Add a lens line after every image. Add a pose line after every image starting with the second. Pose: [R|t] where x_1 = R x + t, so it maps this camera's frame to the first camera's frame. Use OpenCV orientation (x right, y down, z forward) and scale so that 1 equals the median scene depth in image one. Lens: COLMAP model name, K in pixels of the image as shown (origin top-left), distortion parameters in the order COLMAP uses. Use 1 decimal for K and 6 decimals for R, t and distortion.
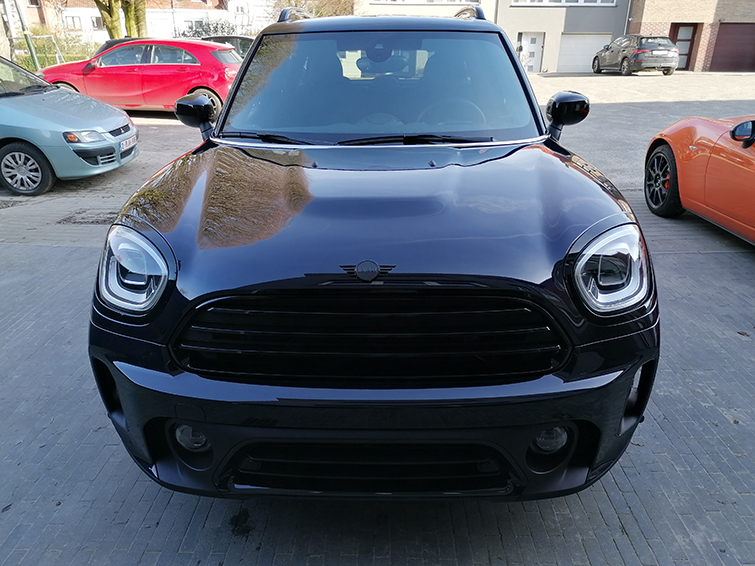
lens RADIAL K [[549.8, 0, 377.5], [0, 549.8, 283.0], [0, 0, 1]] dist [0.063613, -0.075743]
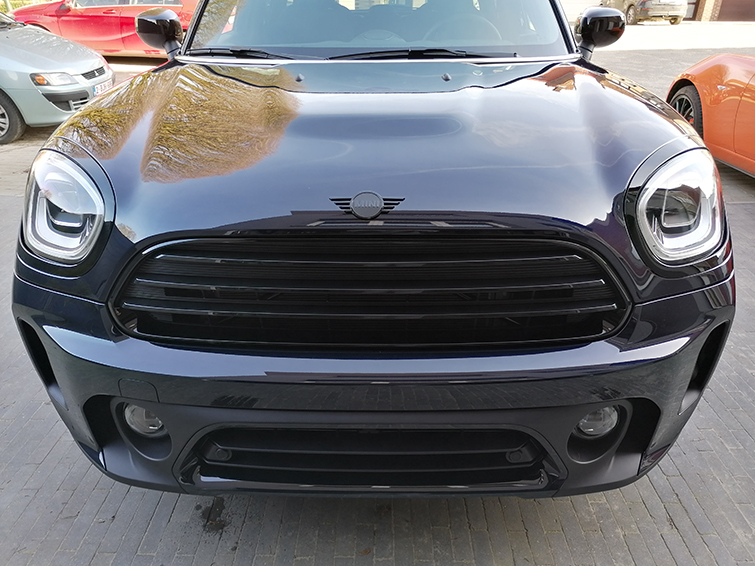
lens RADIAL K [[549.8, 0, 377.5], [0, 549.8, 283.0], [0, 0, 1]] dist [0.063613, -0.075743]
pose [[0.999948, -0.000298, 0.010218, -0.009594], [-0.000437, 0.997416, 0.071843, 0.023645], [-0.010213, -0.071844, 0.997364, 0.195144]]
